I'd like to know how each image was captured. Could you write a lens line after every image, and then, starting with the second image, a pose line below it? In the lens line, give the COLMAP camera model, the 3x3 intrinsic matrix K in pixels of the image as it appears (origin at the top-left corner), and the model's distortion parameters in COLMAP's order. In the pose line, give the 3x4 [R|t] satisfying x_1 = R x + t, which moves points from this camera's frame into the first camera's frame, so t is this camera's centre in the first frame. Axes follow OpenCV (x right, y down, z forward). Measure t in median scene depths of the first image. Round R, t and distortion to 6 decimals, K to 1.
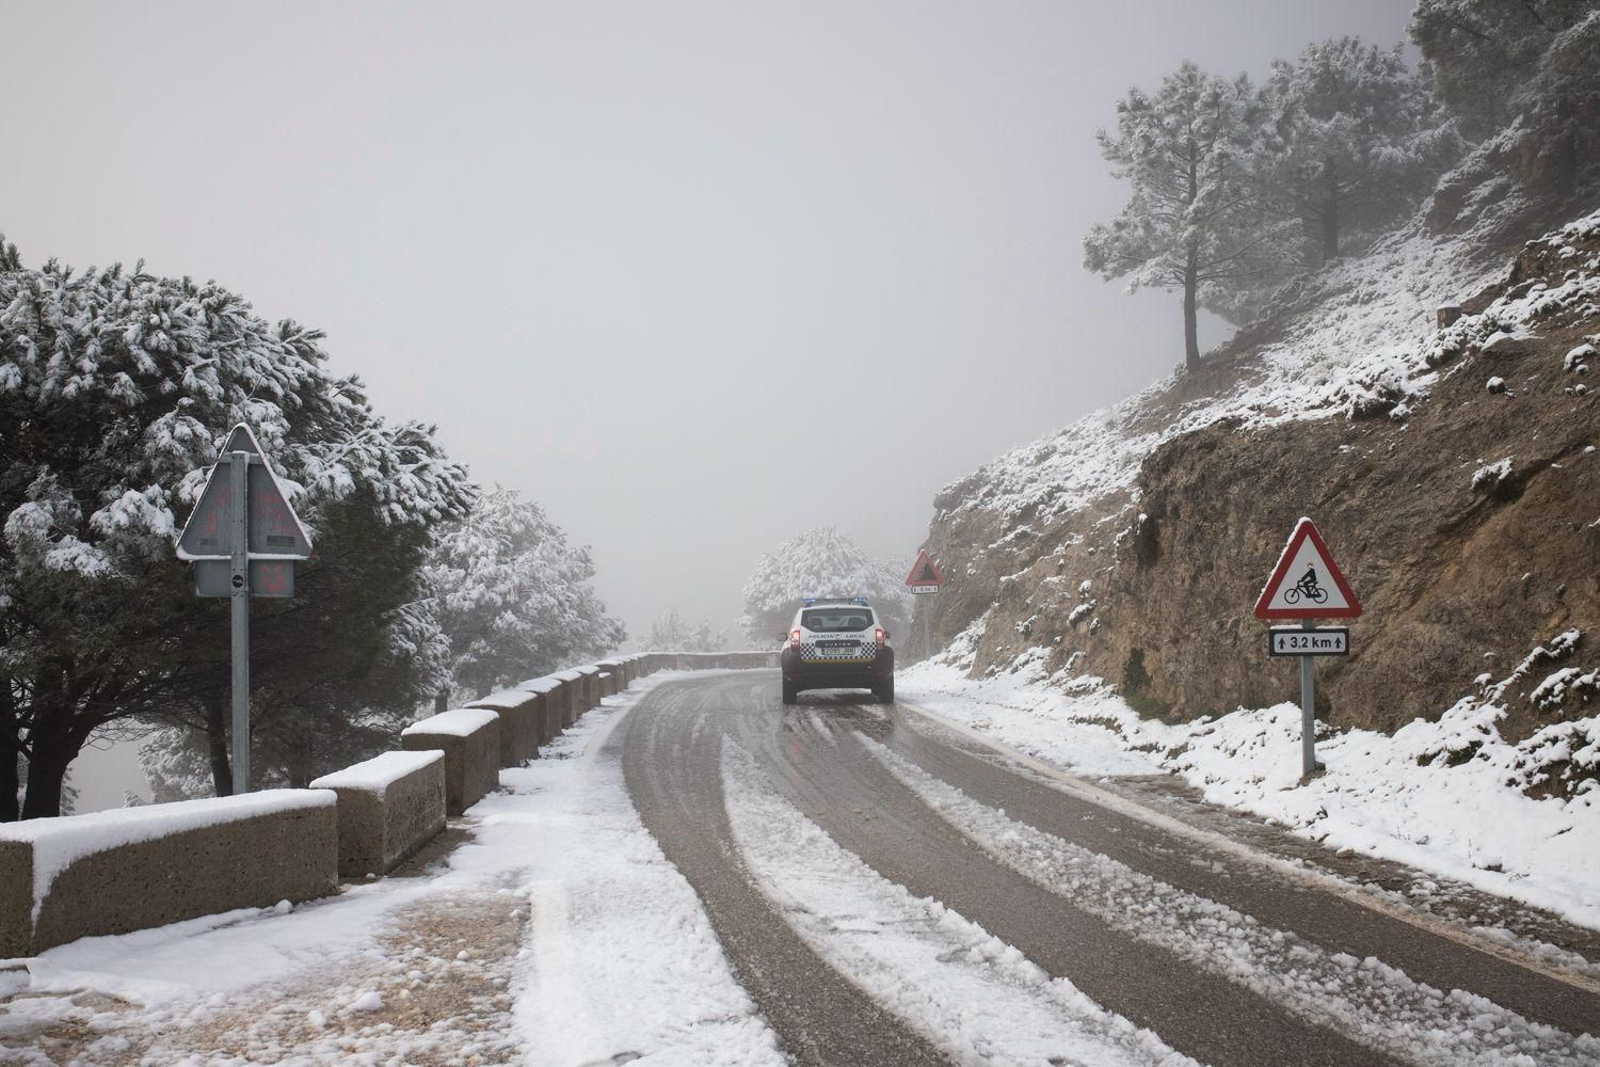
lens RADIAL K [[1589.8, 0, 800.0], [0, 1589.8, 533.5], [0, 0, 1]] dist [-0.064863, 0.101669]
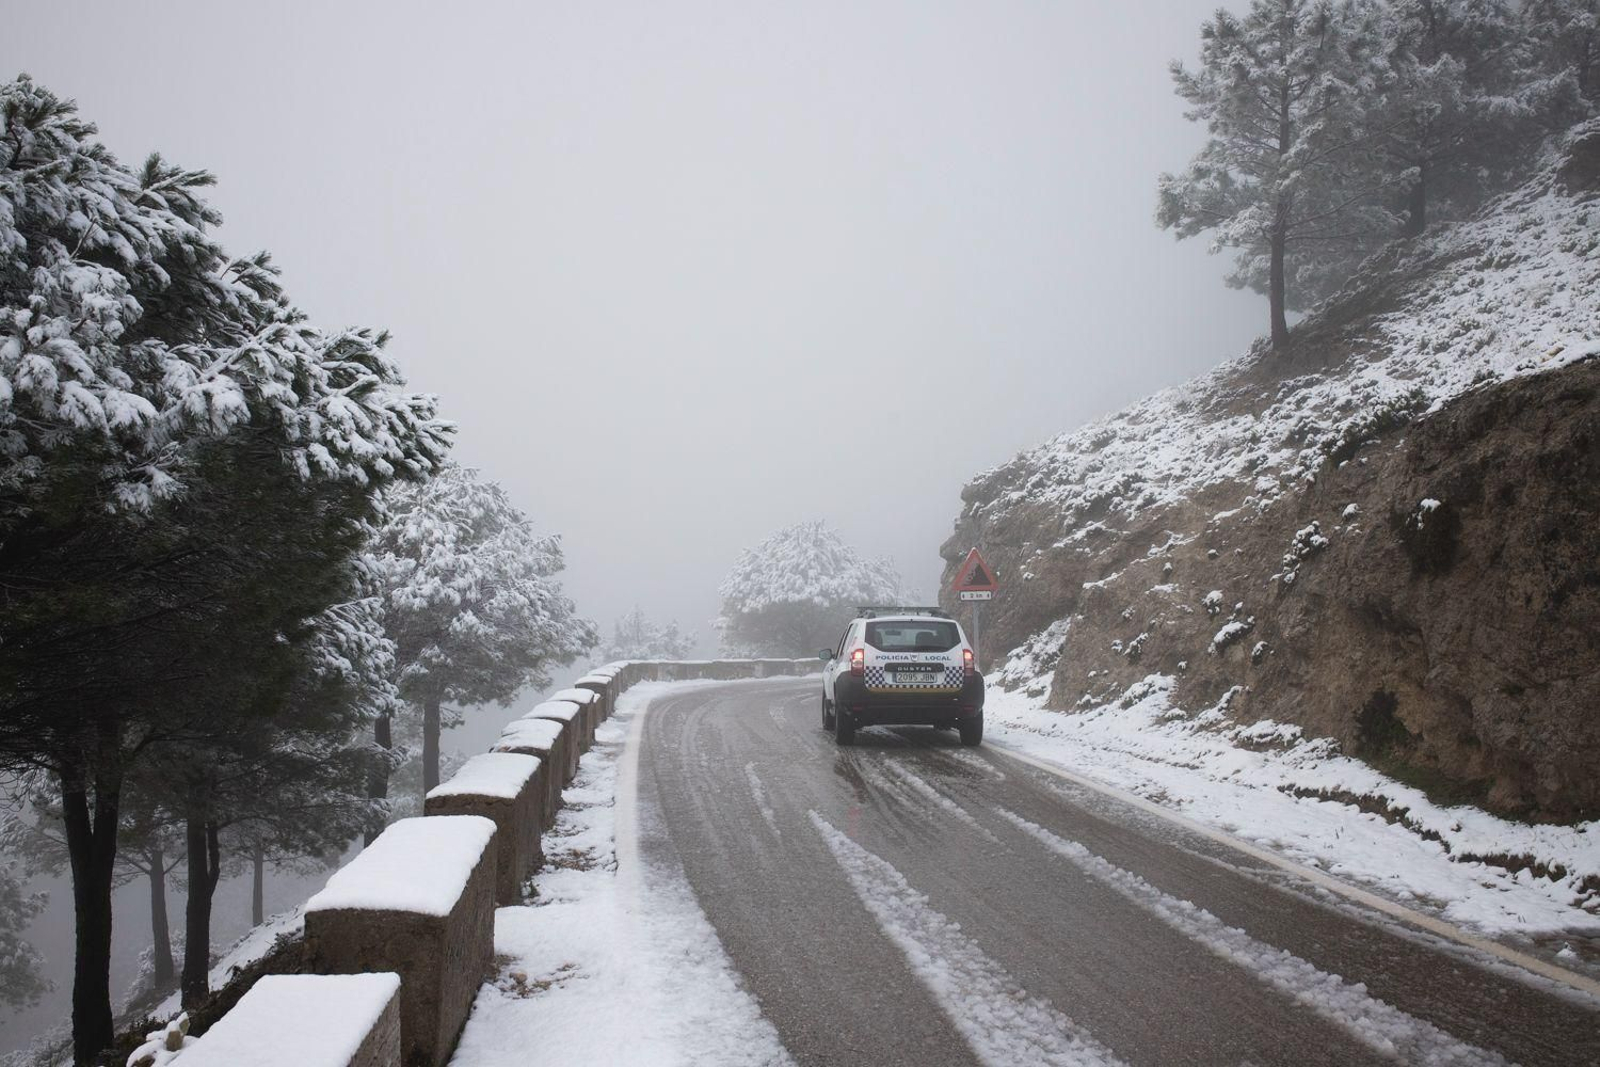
lens RADIAL K [[1589.8, 0, 800.0], [0, 1589.8, 533.5], [0, 0, 1]] dist [-0.064863, 0.101669]
pose [[0.999140, 0.023679, 0.034033, -0.041751], [-0.023705, 0.999719, 0.000356, 0.004652], [-0.034015, -0.001163, 0.999421, 0.177995]]
